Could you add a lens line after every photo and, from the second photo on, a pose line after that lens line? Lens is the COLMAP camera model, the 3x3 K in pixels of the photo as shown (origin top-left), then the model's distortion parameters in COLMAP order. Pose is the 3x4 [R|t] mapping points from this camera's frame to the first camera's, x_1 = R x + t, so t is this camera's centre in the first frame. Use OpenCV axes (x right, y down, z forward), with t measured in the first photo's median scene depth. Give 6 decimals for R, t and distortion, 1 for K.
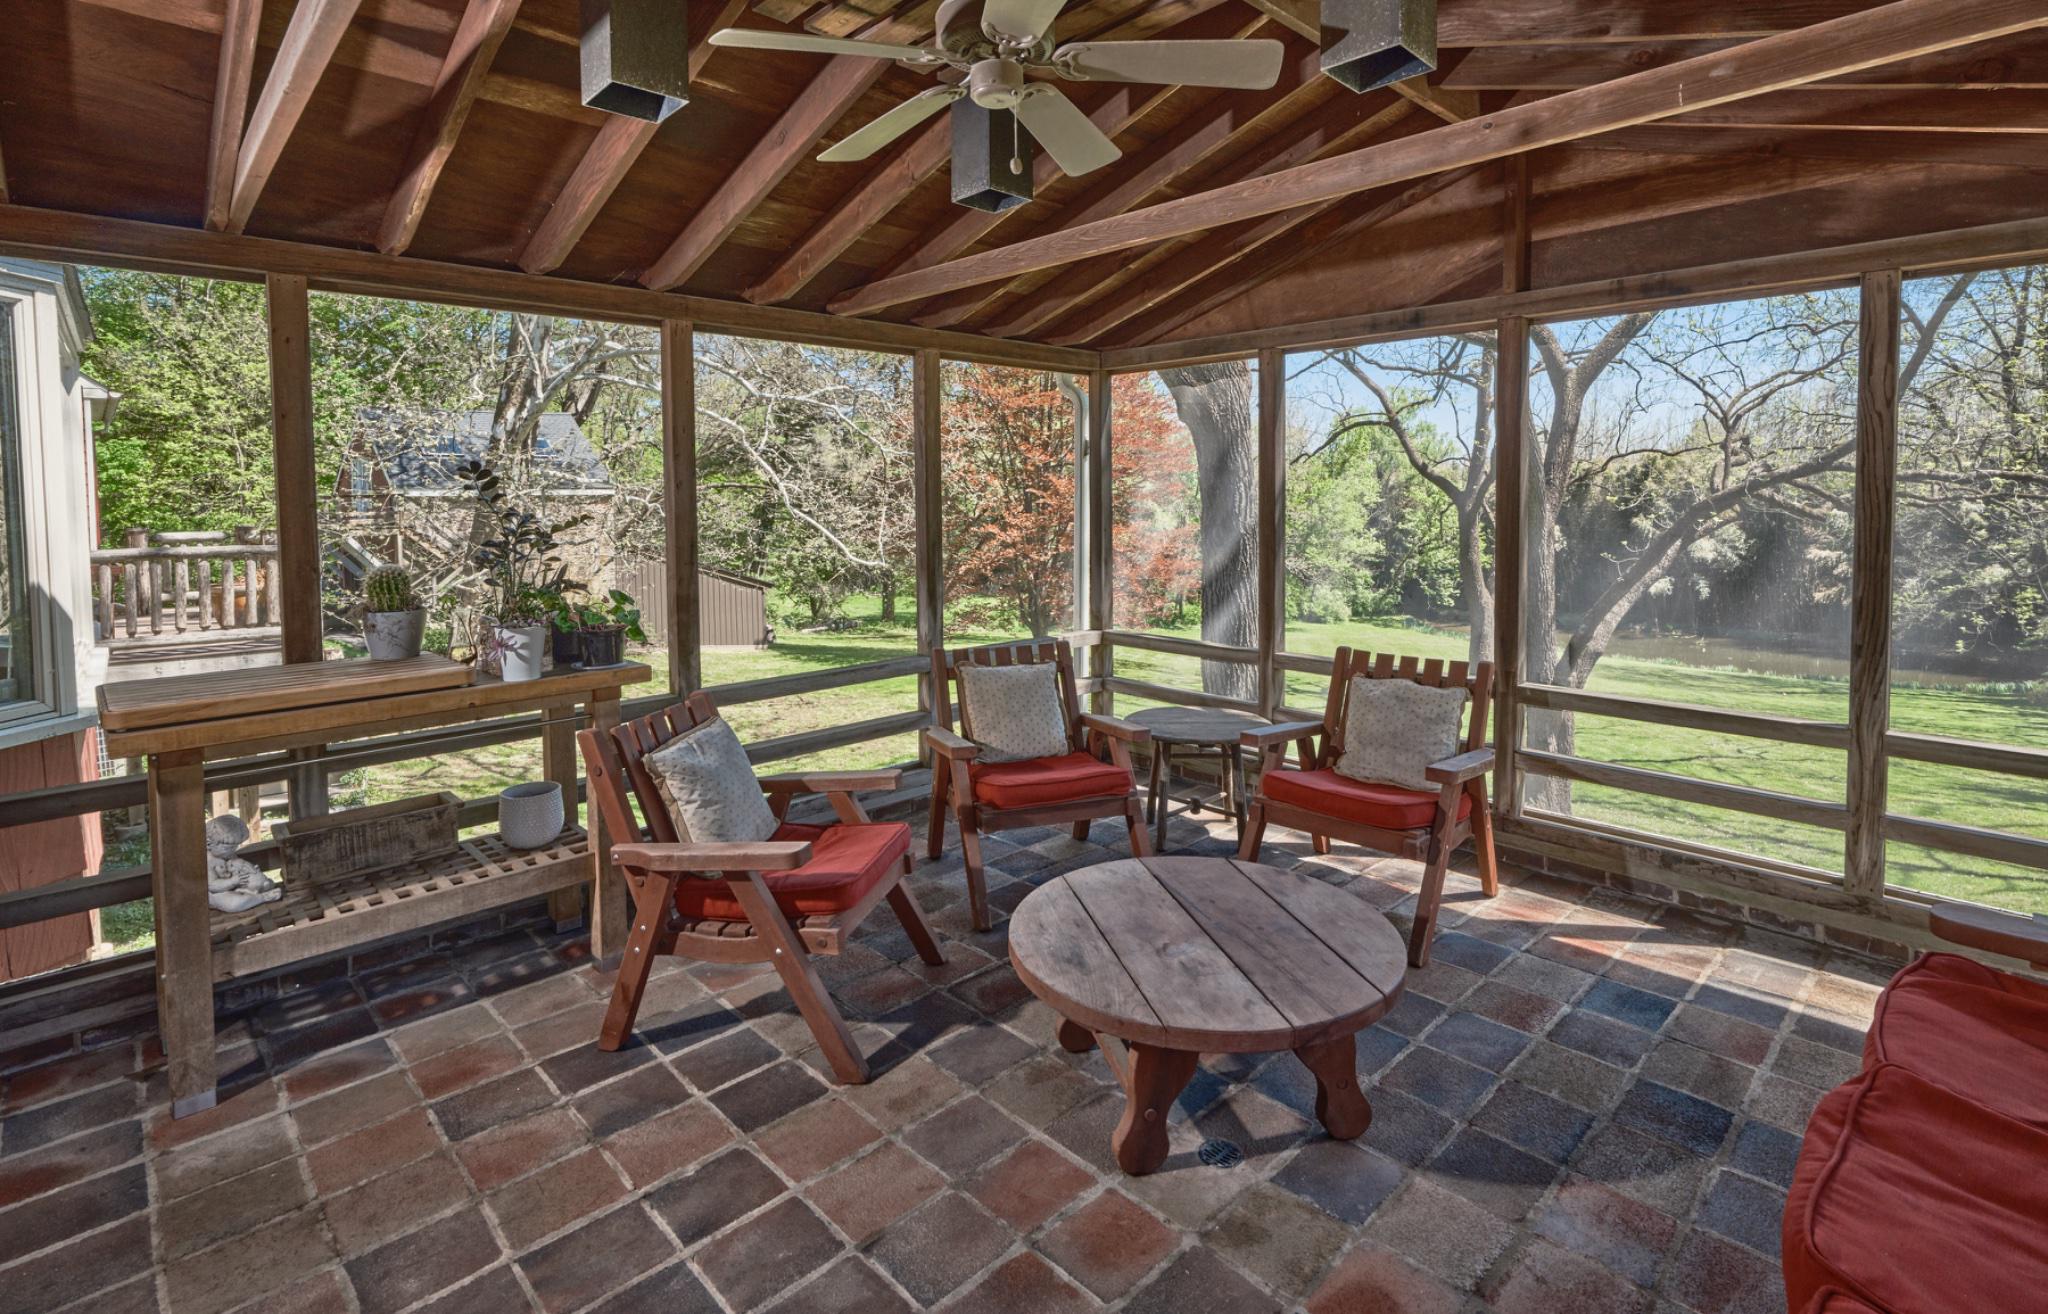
lens RADIAL K [[962.3, 0, 1027.9], [0, 962.3, 529.8], [0, 0, 1]] dist [0.001108, 0.000582]
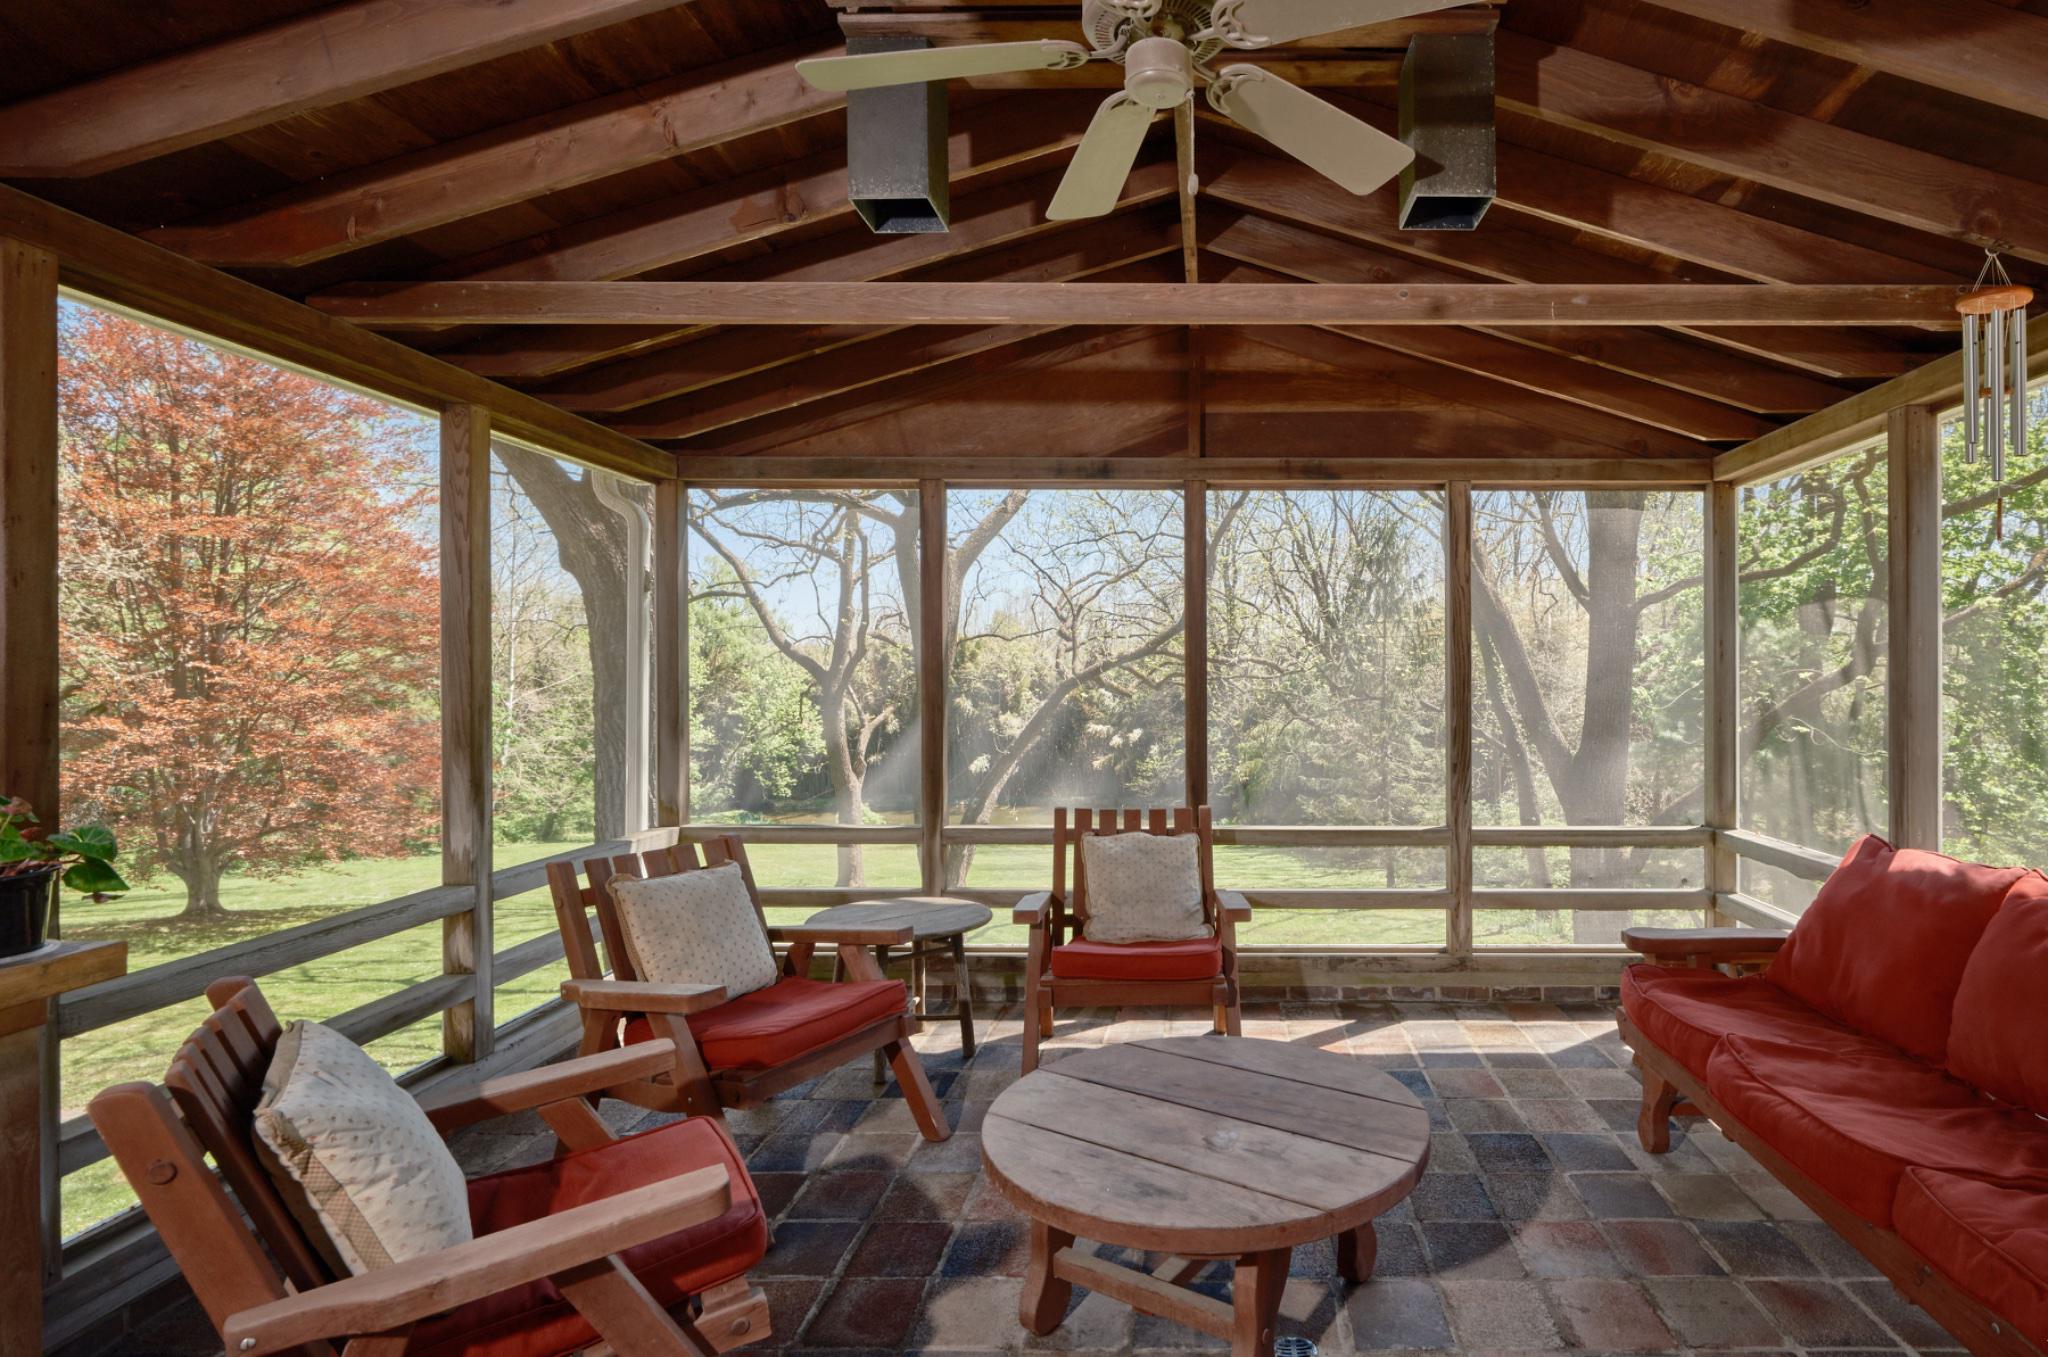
lens RADIAL K [[1084.1, 0, 1024.0], [0, 1084.1, 678.5], [0, 0, 1]] dist [-0.000592, 0.000161]
pose [[0.697616, 0.016282, 0.716287, -0.454146], [0.020098, 0.998904, -0.042280, 0.041974], [-0.716190, 0.043891, 0.696524, 0.295517]]
